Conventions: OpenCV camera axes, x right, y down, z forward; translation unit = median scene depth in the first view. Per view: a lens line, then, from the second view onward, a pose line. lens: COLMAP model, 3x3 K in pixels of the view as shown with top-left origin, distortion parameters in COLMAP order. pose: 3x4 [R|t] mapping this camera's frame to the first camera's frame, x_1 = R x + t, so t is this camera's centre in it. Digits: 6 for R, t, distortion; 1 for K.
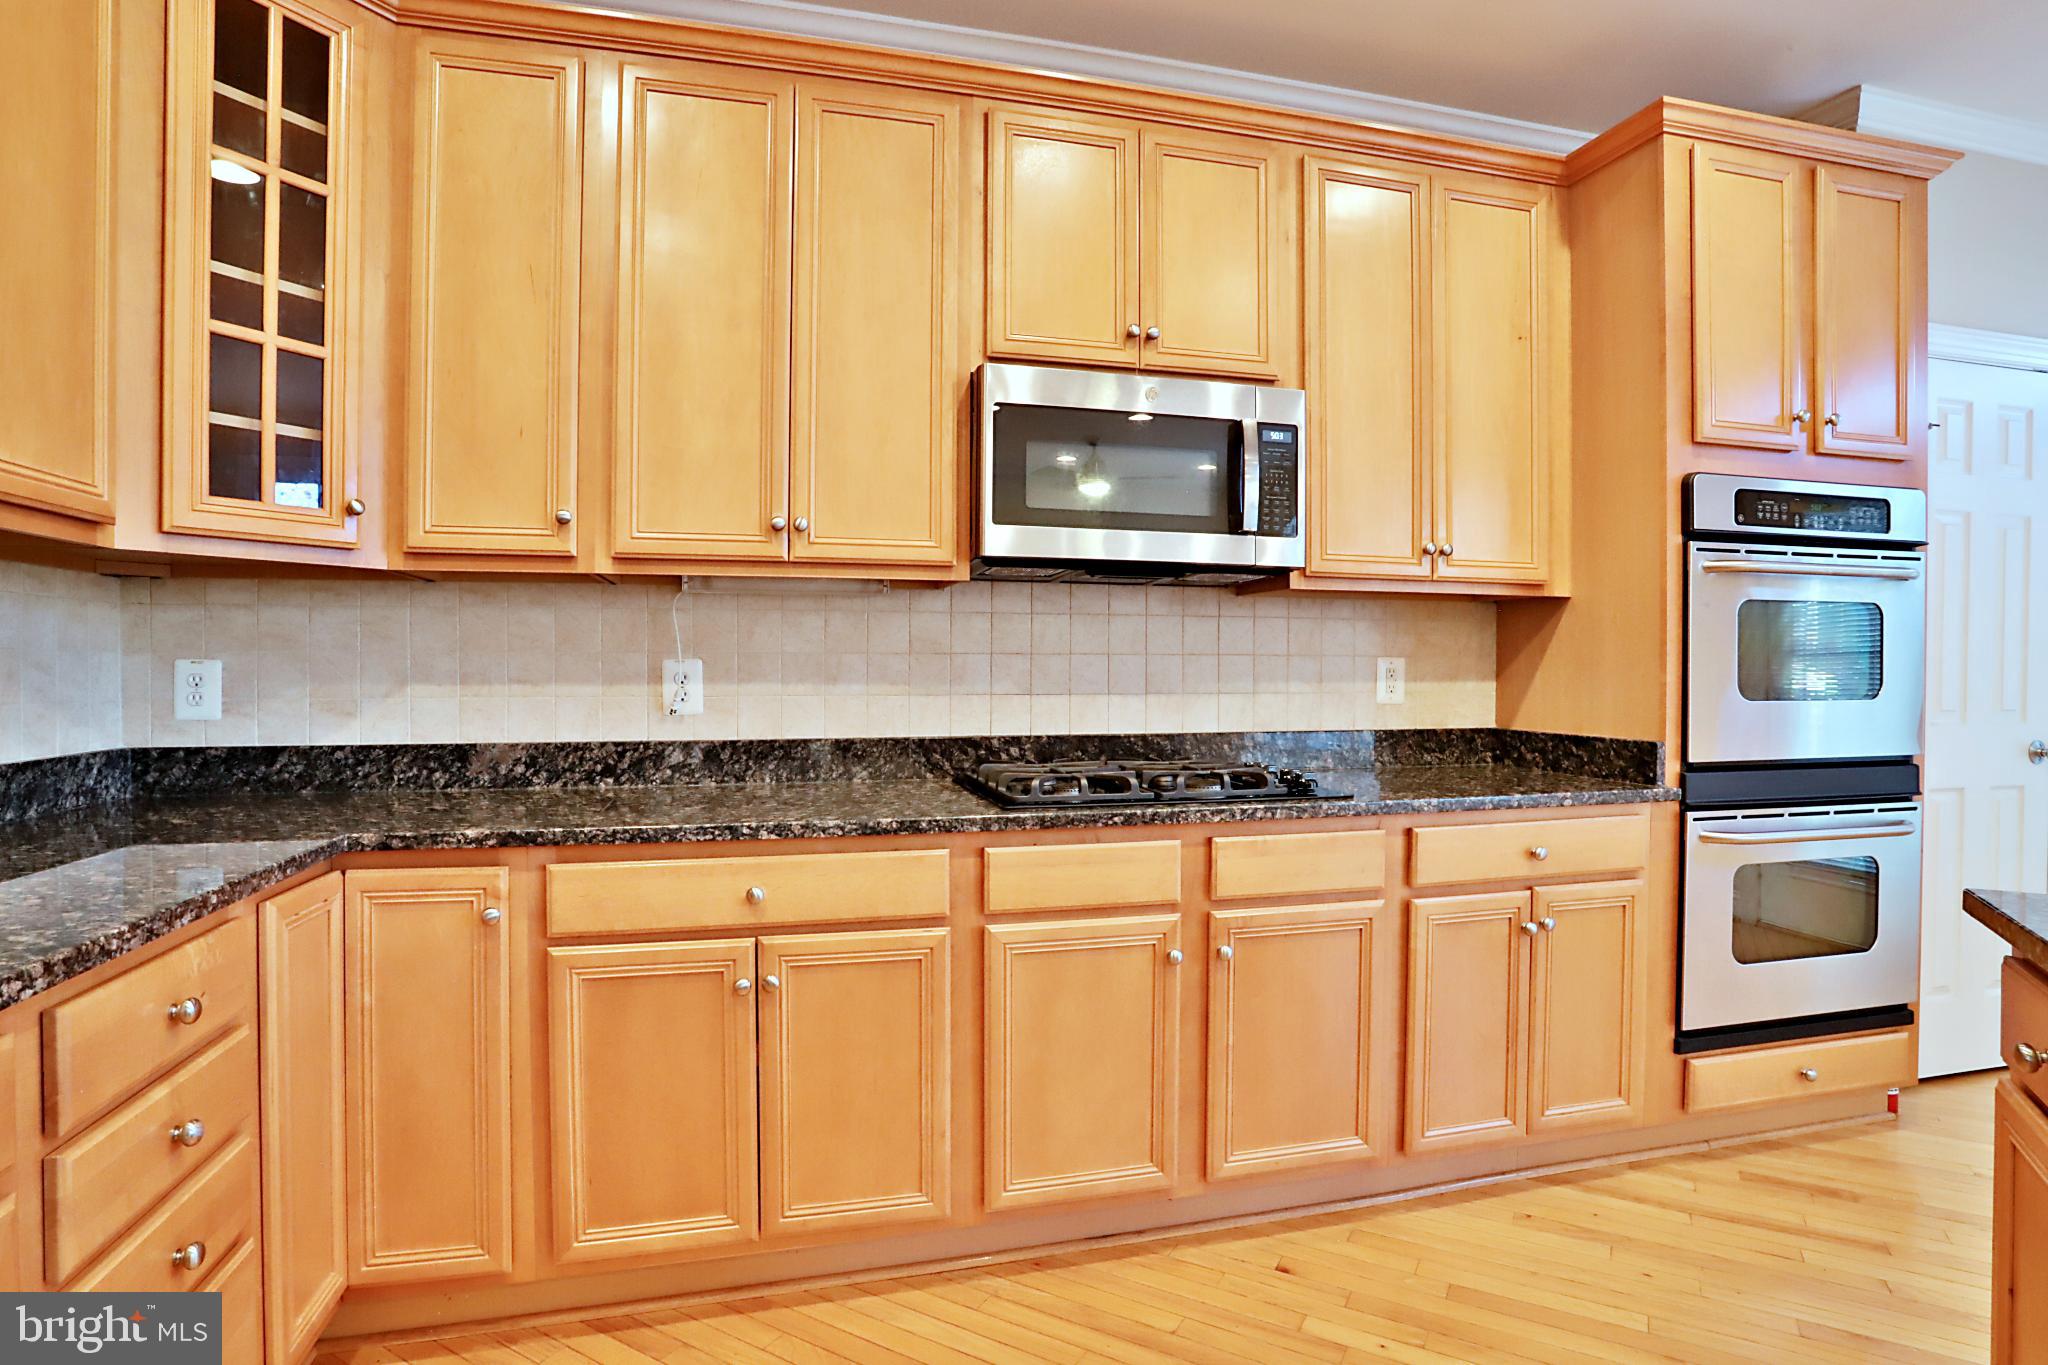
lens RADIAL K [[1050.9, 0, 1025.3], [0, 1050.9, 670.3], [0, 0, 1]] dist [-0.053395, 0.001806]
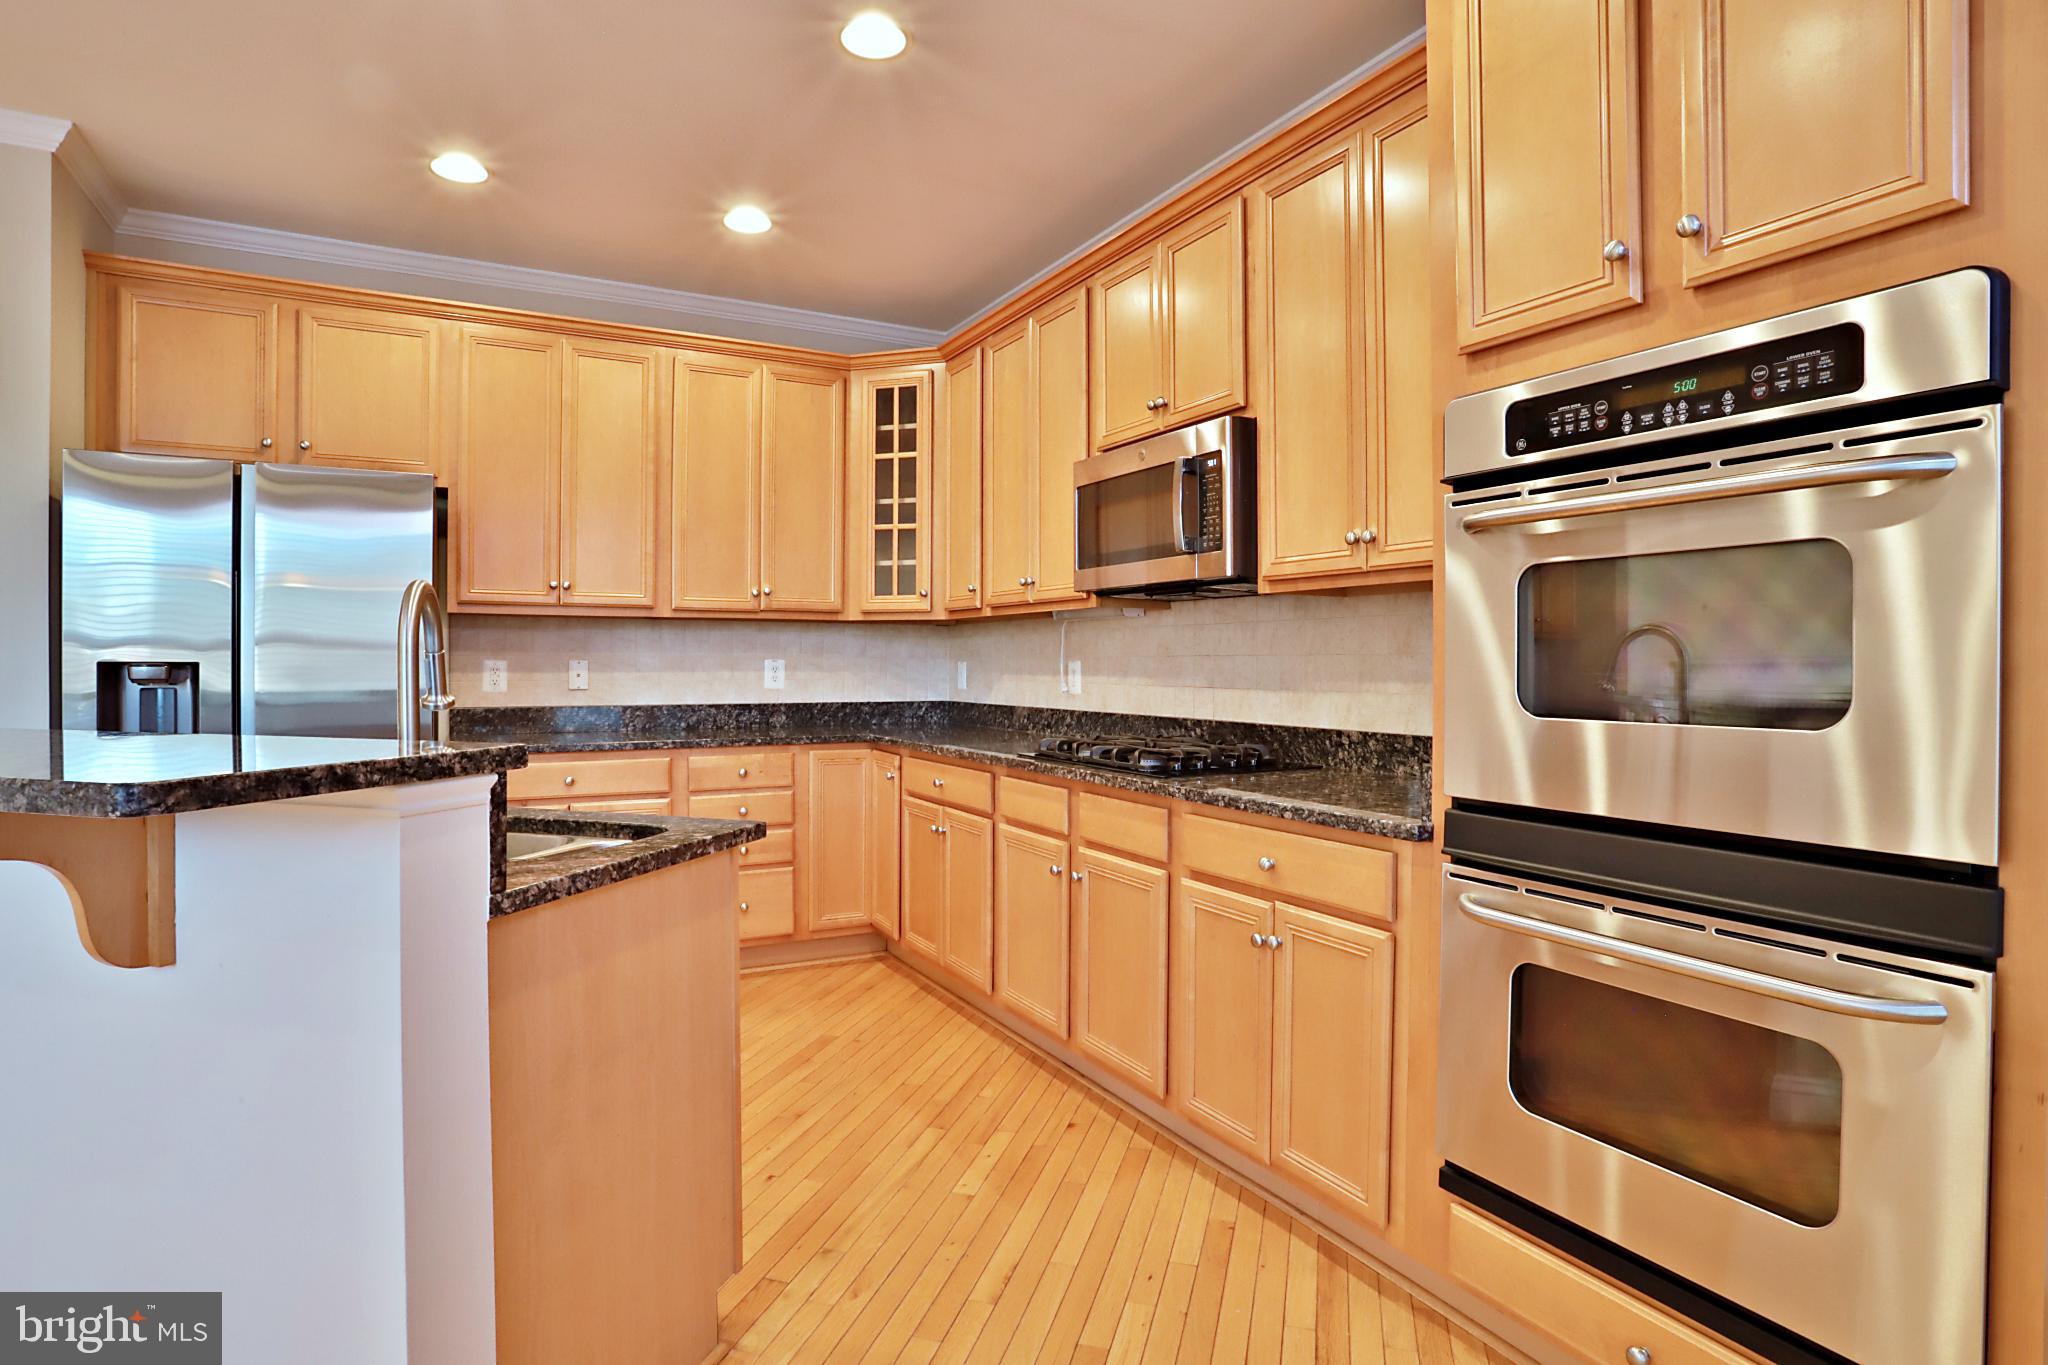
lens RADIAL K [[1050.9, 0, 1025.3], [0, 1050.9, 670.3], [0, 0, 1]] dist [-0.053395, 0.001806]
pose [[0.250603, 0.004419, -0.968080, 1.308205], [-0.009864, 0.999949, 0.002011, 0.002254], [0.968040, 0.009045, 0.250634, 0.524837]]
